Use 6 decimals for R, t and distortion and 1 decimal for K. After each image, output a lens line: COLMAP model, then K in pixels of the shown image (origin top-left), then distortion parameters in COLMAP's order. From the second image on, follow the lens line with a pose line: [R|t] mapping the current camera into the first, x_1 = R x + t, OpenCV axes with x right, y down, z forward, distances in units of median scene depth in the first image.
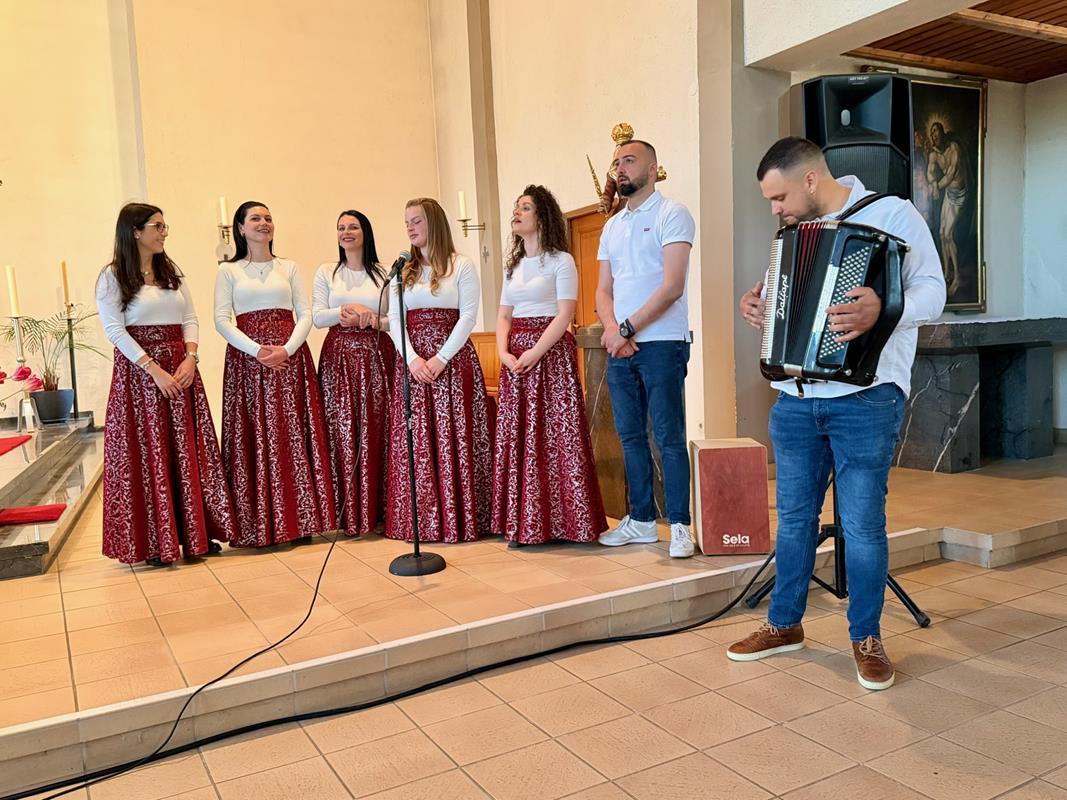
lens RADIAL K [[901.4, 0, 533.5], [0, 901.4, 400.0], [0, 0, 1]] dist [0.161053, -0.238334]
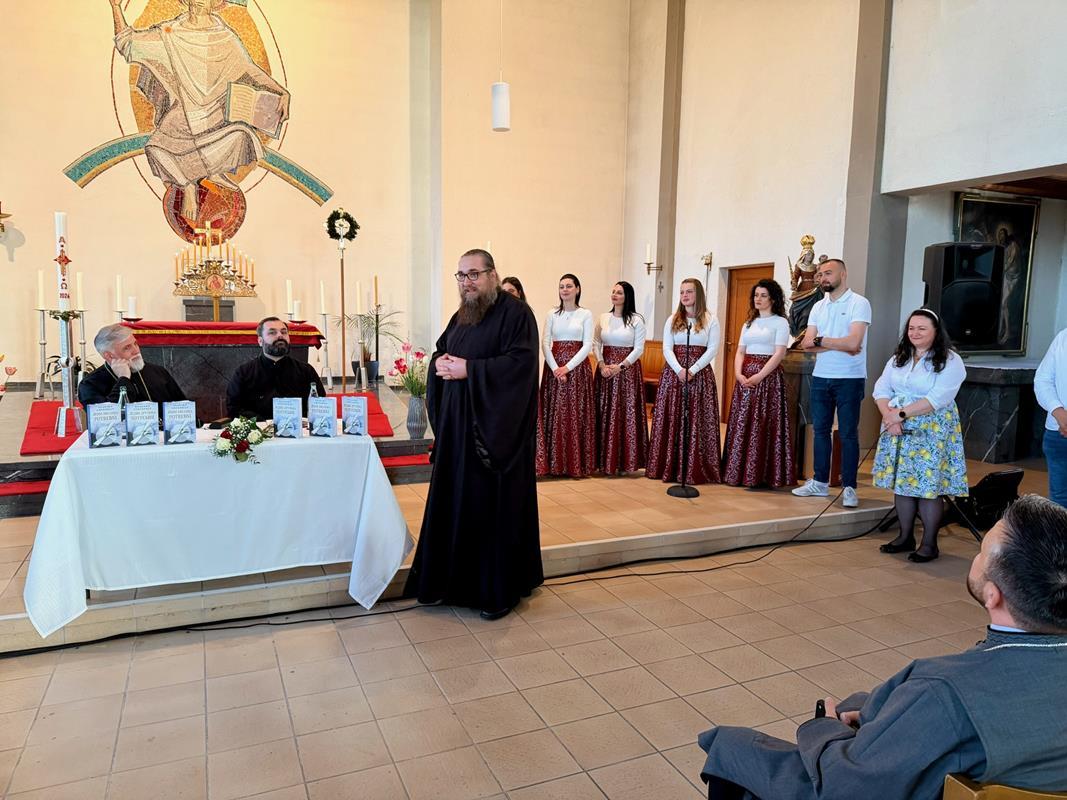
lens RADIAL K [[751.1, 0, 533.5], [0, 751.1, 400.0], [0, 0, 1]] dist [-0.002923, -0.002572]
pose [[0.992183, 0.071494, -0.102278, -0.253358], [-0.068392, 0.997095, 0.033522, -0.023274], [0.104378, -0.026265, 0.994191, -0.421609]]
